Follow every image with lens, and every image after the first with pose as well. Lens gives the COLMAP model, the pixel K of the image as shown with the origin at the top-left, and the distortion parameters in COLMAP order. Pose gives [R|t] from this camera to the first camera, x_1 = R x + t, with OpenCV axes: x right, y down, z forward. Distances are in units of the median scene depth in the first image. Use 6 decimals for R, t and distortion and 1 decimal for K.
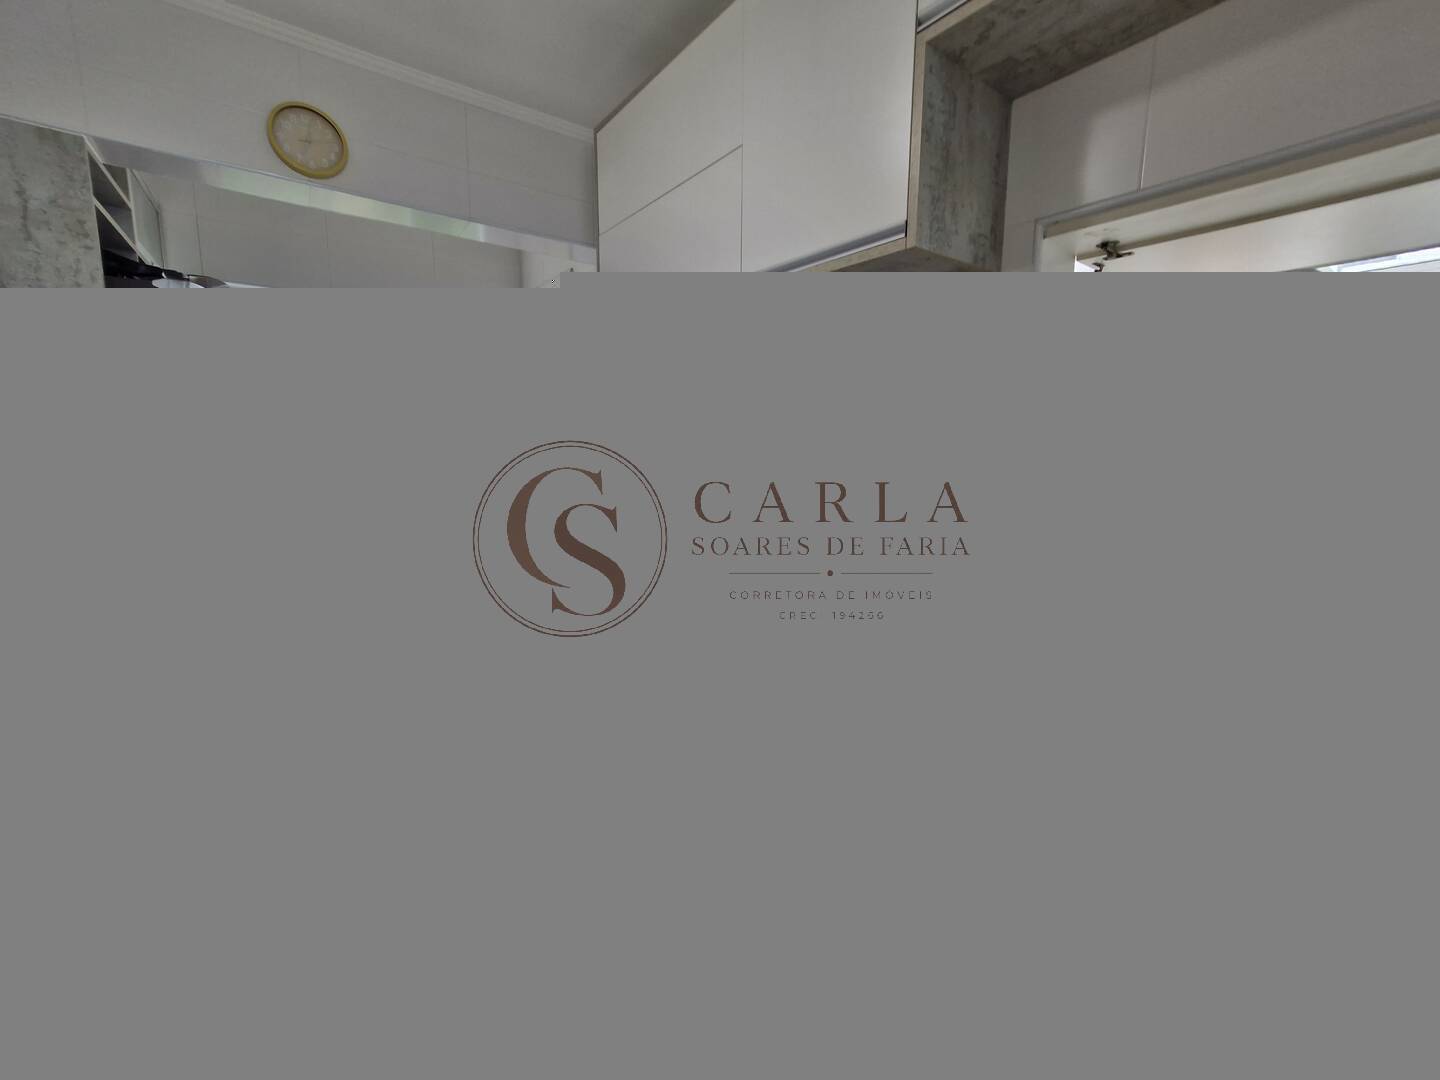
lens RADIAL K [[573.1, 0, 727.2], [0, 573.1, 522.0], [0, 0, 1]] dist [0.003901, -0.001490]
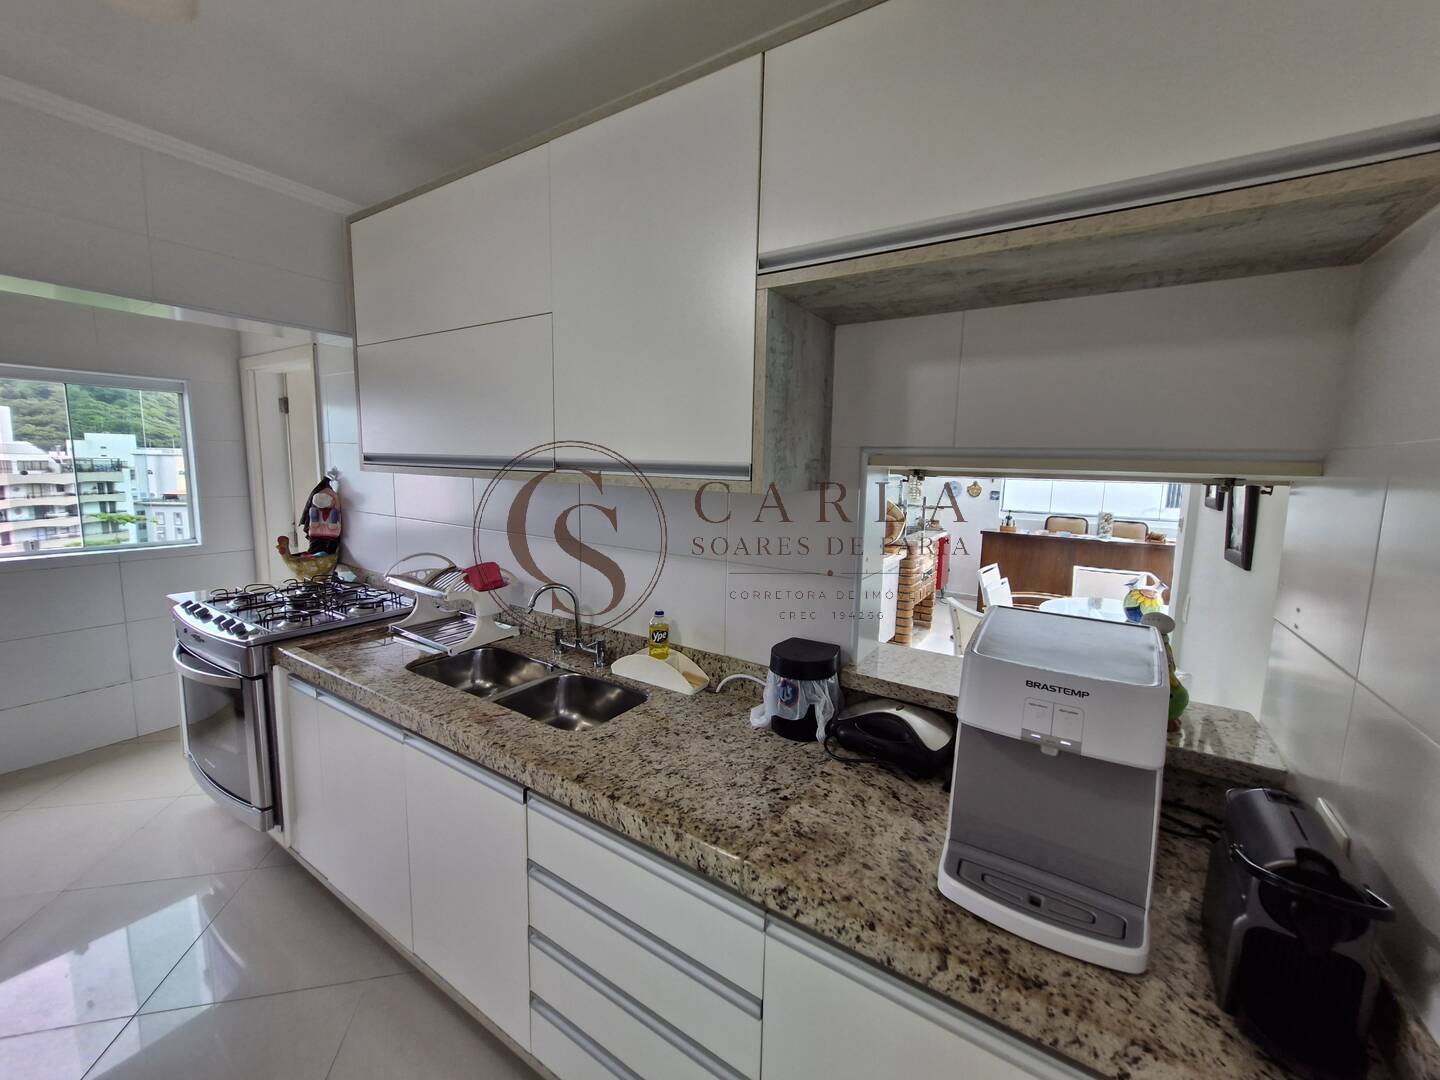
lens RADIAL K [[573.1, 0, 717.8], [0, 573.1, 527.4], [0, 0, 1]] dist [0.003901, -0.001490]
pose [[0.939808, -0.028384, 0.340522, -0.037993], [0.035100, 0.999292, -0.013579, -0.278137], [-0.339895, 0.024714, 0.940139, 0.100641]]
